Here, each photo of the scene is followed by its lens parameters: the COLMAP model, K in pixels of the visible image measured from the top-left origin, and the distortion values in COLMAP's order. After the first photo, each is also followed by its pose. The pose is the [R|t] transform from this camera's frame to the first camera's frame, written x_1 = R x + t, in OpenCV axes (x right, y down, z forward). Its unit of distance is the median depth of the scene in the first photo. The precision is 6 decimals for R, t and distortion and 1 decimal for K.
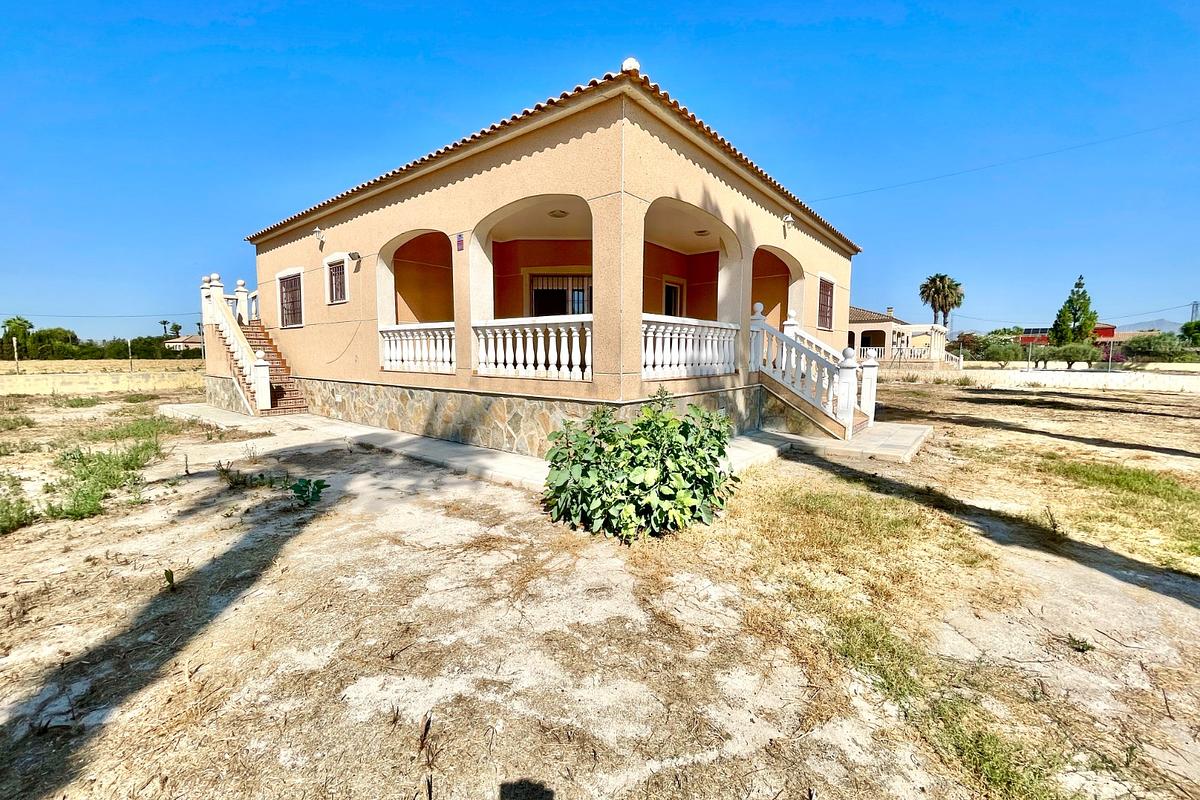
lens RADIAL K [[486.7, 0, 594.8], [0, 486.7, 397.8], [0, 0, 1]] dist [-0.011154, 0.005935]
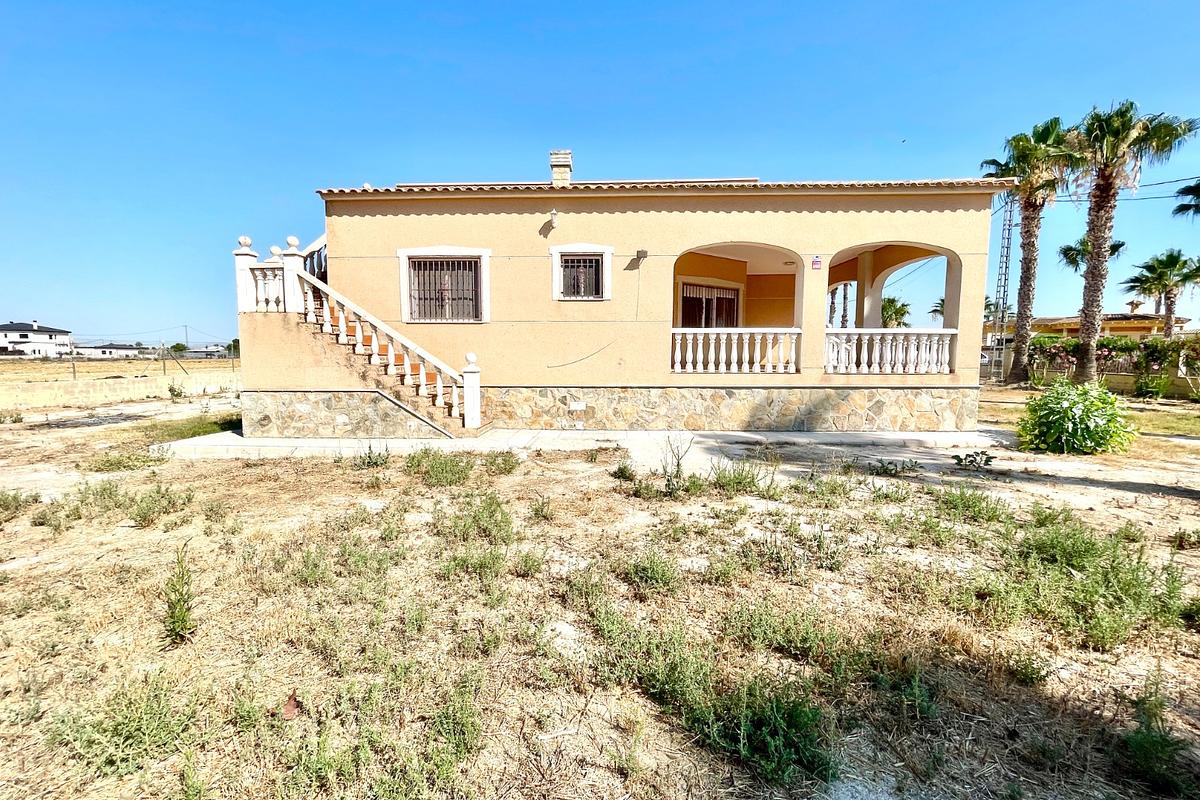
lens RADIAL K [[486.7, 0, 594.8], [0, 486.7, 397.8], [0, 0, 1]] dist [-0.011154, 0.005935]
pose [[0.822553, -0.058876, 0.565633, -1.432895], [0.057313, 0.998145, 0.020549, -0.043907], [-0.565793, 0.015515, 0.824401, 0.329074]]
